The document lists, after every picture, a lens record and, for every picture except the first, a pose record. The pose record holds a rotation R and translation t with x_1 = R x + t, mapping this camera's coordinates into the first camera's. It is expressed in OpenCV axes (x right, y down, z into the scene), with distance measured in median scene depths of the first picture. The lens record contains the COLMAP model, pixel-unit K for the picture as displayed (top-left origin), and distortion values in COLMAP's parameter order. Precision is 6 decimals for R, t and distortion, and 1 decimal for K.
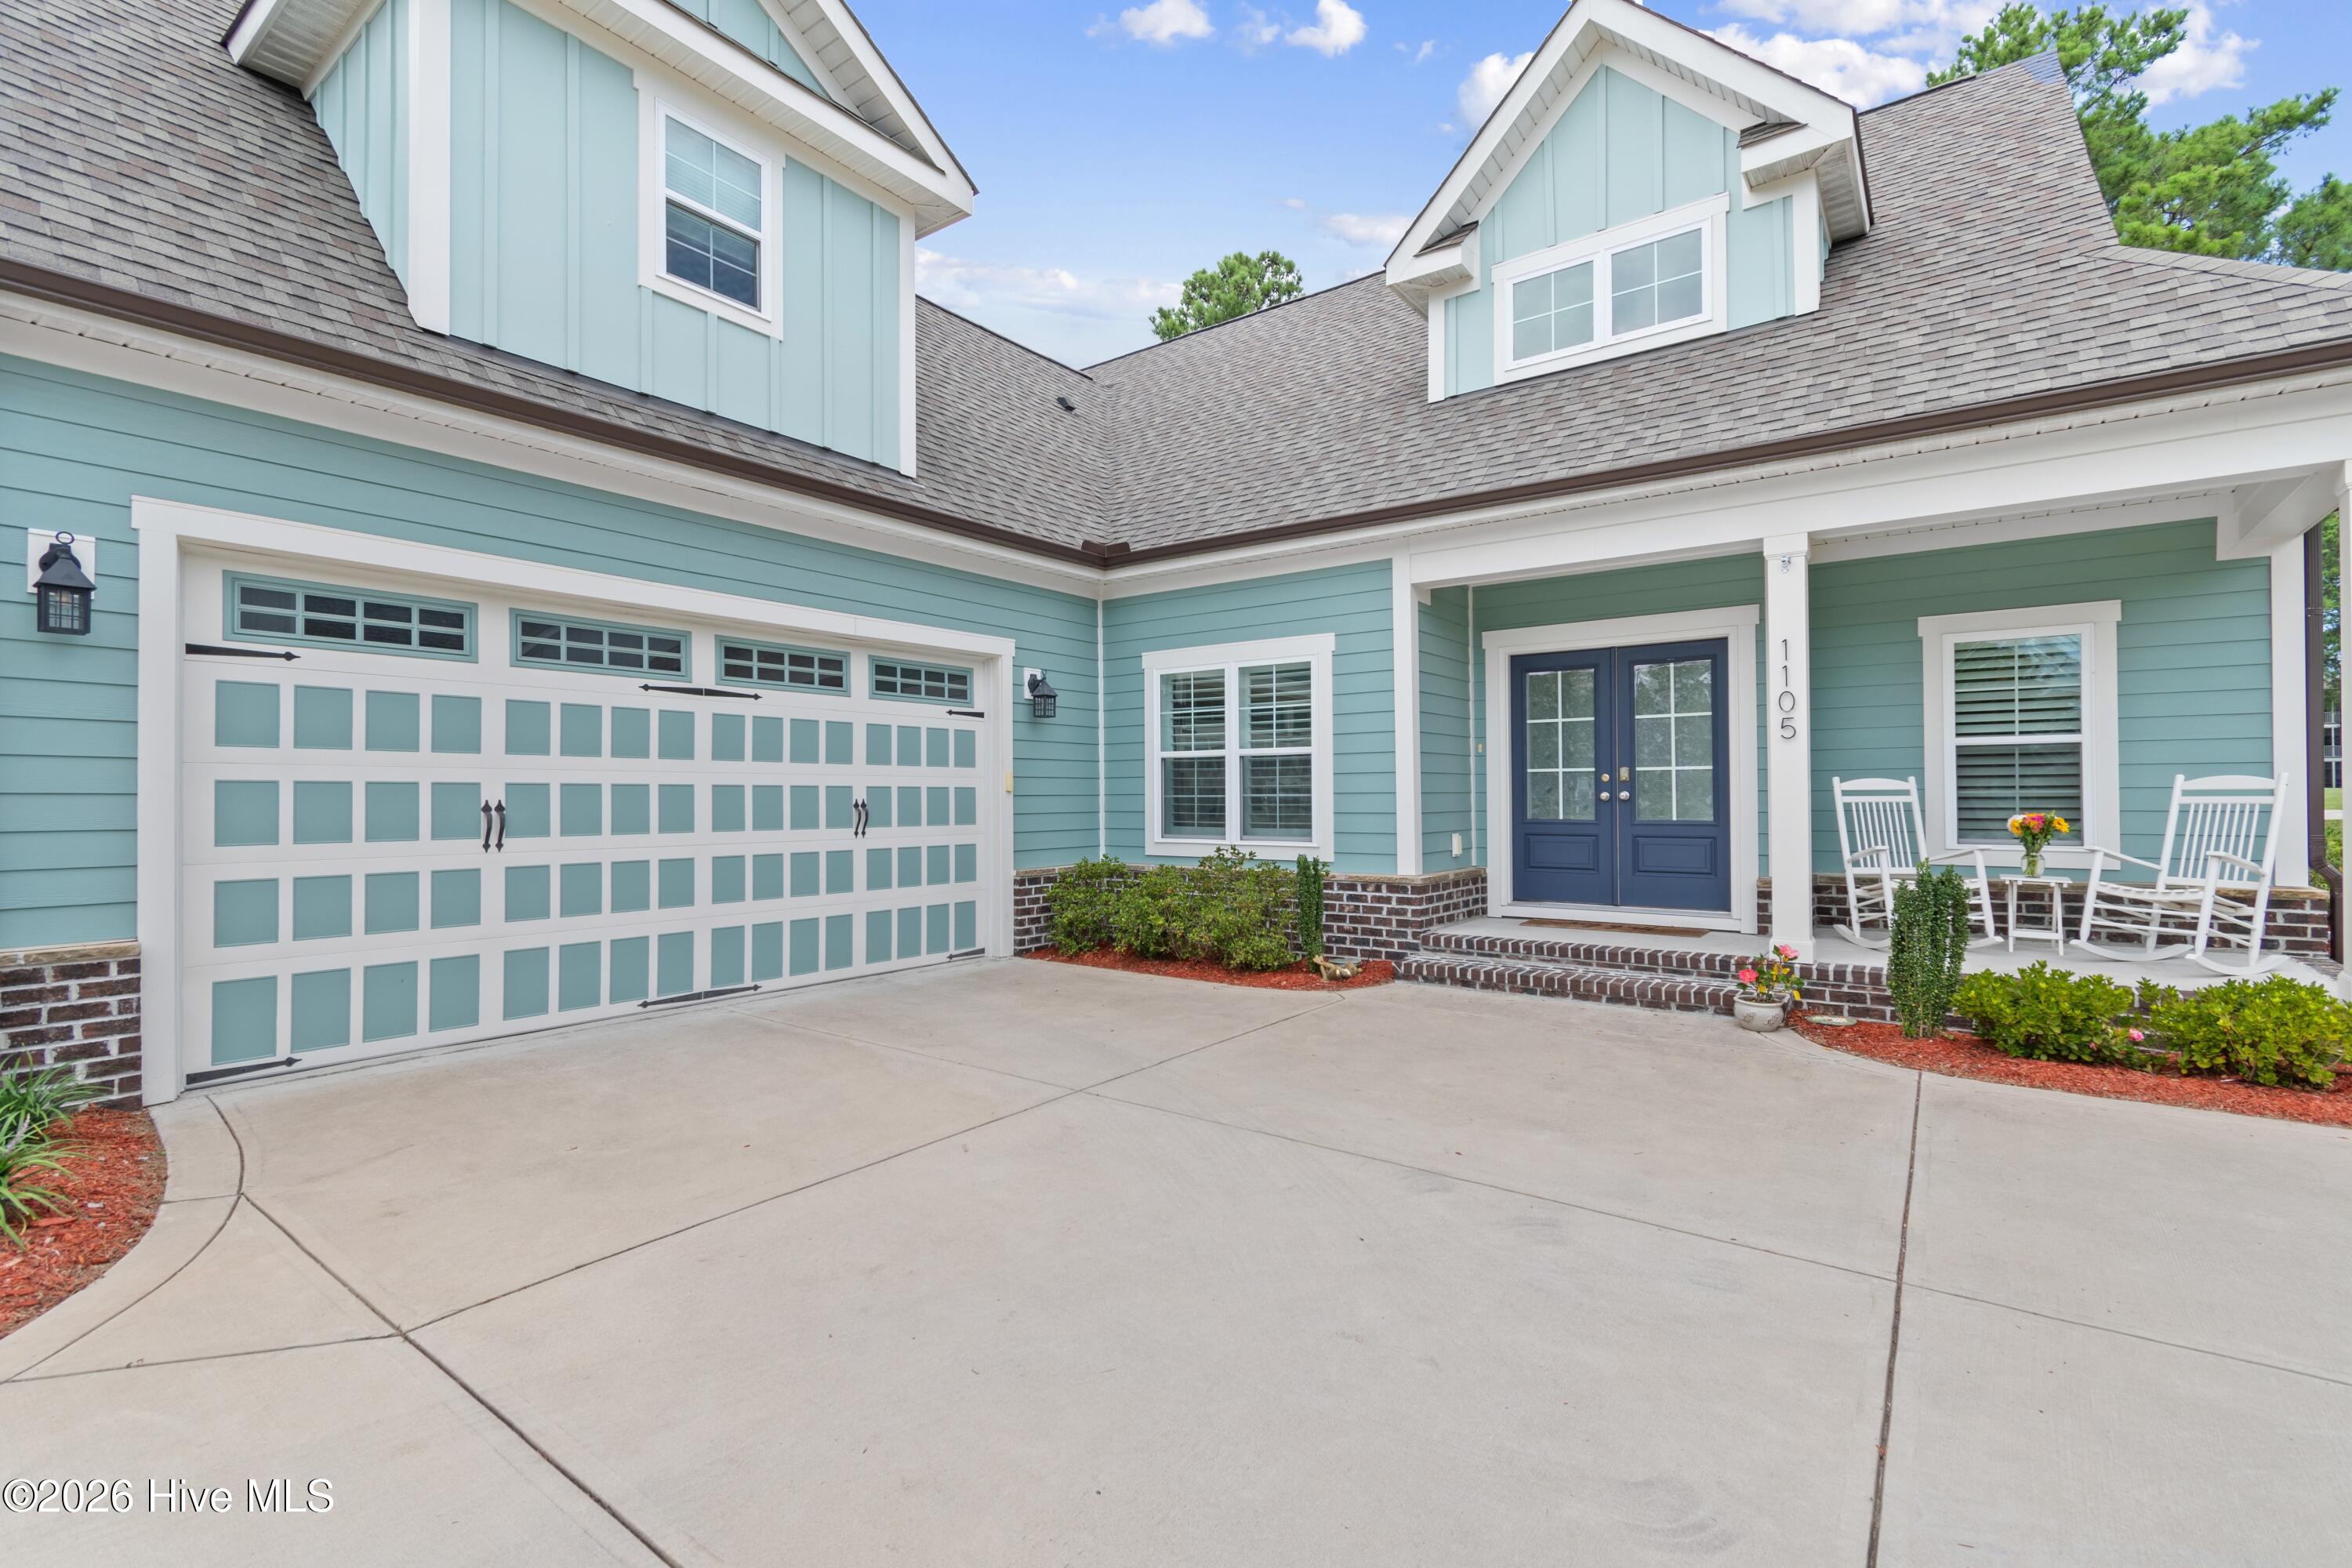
lens RADIAL K [[1034.6, 0, 1177.5], [0, 1034.6, 782.7], [0, 0, 1]] dist [0.002187, -0.000733]
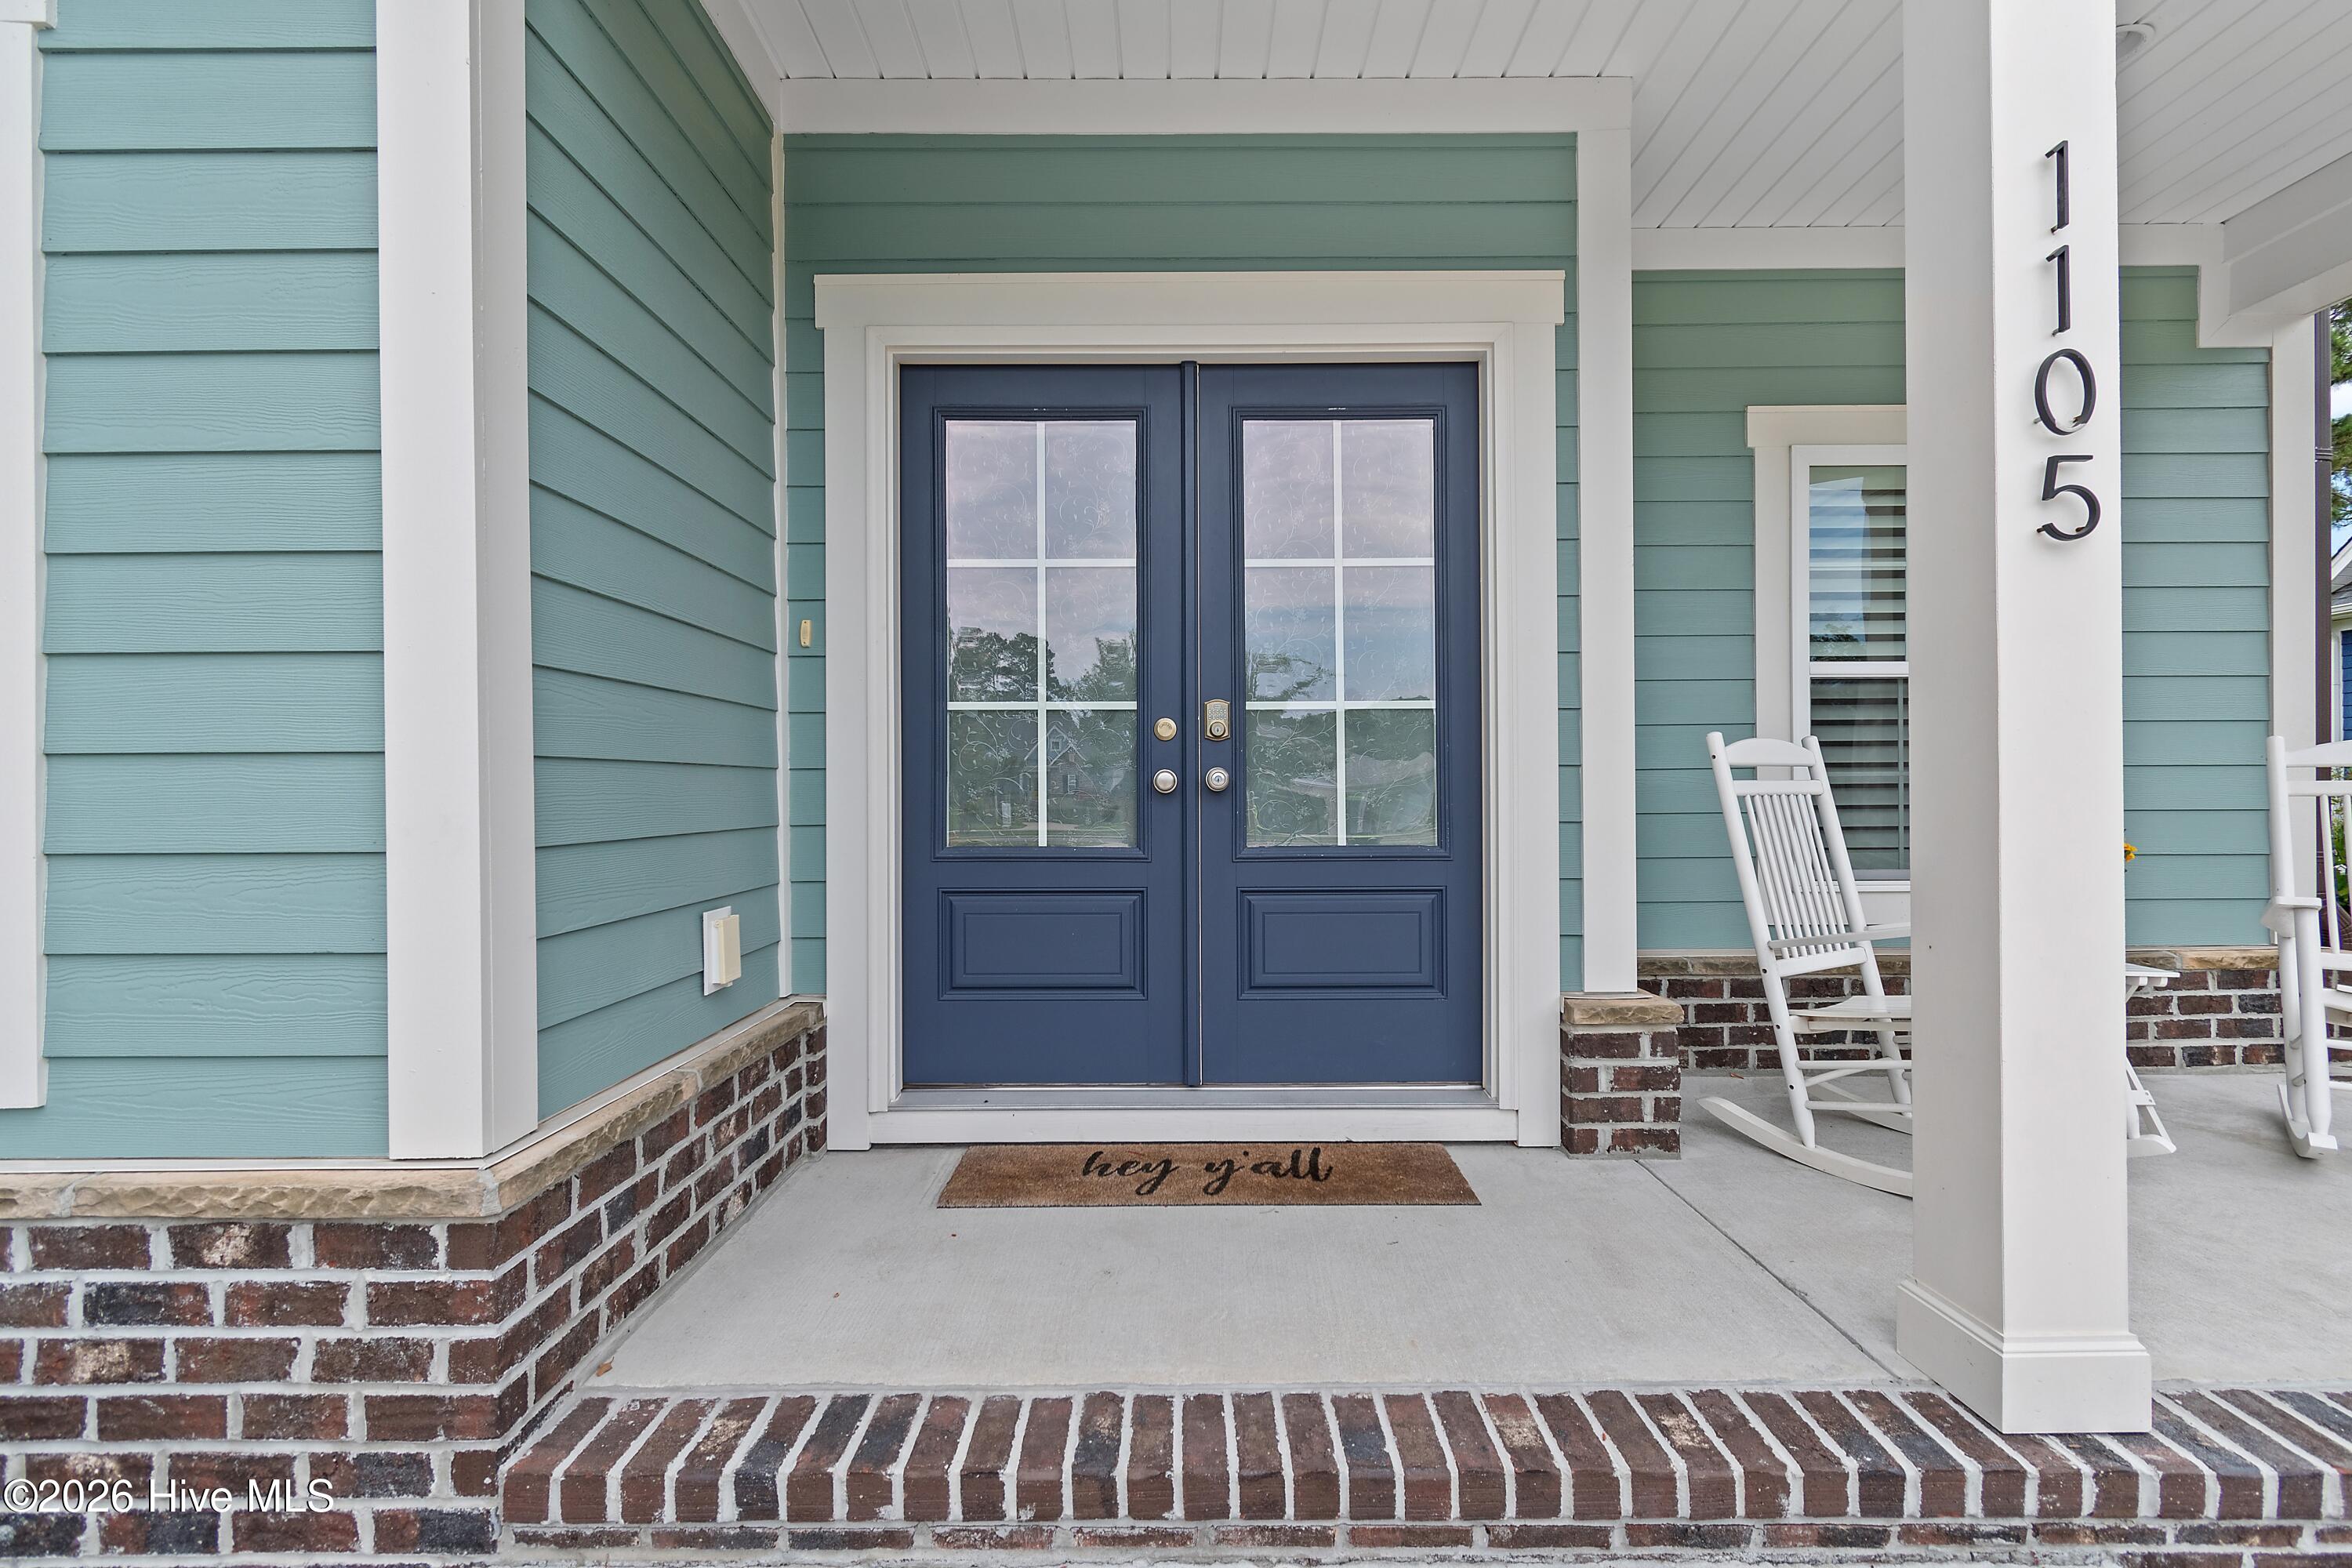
lens RADIAL K [[1034.6, 0, 1180.2], [0, 1034.6, 786.6], [0, 0, 1]] dist [0.002187, -0.000733]
pose [[0.804474, 0.003673, 0.593976, 0.211726], [-0.006690, 0.999973, 0.002878, 0.014381], [-0.593950, -0.006289, 0.804477, 0.730096]]
